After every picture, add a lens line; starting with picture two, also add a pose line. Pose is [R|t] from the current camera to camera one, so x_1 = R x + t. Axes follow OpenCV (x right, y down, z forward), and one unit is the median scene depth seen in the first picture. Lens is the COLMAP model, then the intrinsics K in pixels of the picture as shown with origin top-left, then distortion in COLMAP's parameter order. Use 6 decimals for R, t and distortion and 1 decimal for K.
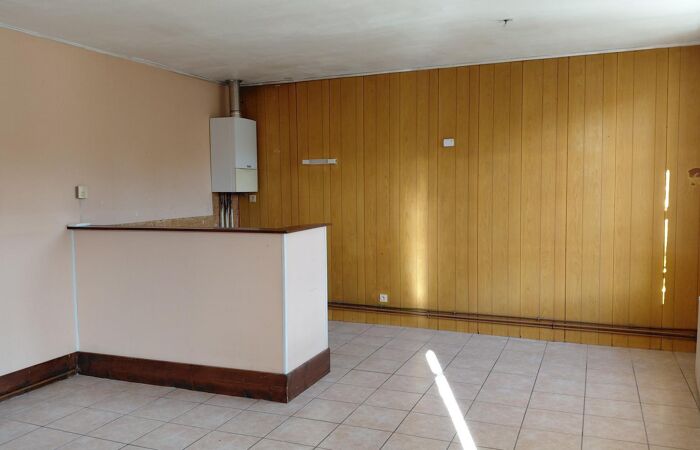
lens RADIAL K [[576.0, 0, 348.8], [0, 576.0, 225.8], [0, 0, 1]] dist [0.030571, -0.072017]
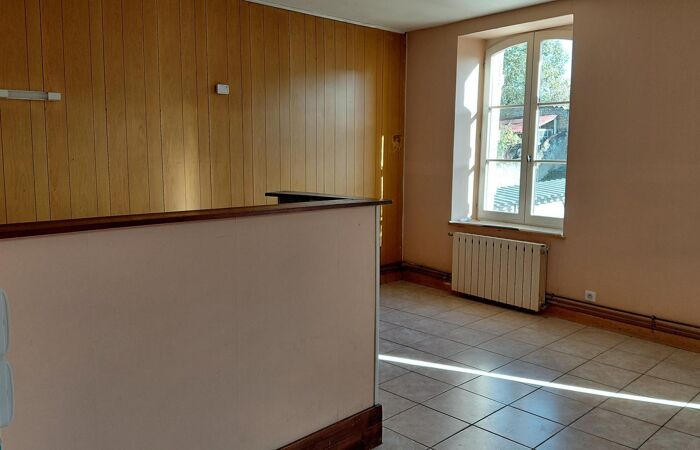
lens RADIAL K [[576.0, 0, 349.3], [0, 576.0, 224.3], [0, 0, 1]] dist [0.030571, -0.072017]
pose [[0.393659, -0.099326, 0.913875, -0.548262], [0.046725, 0.995022, 0.088019, -0.019750], [-0.918068, 0.008051, 0.396340, 0.549394]]
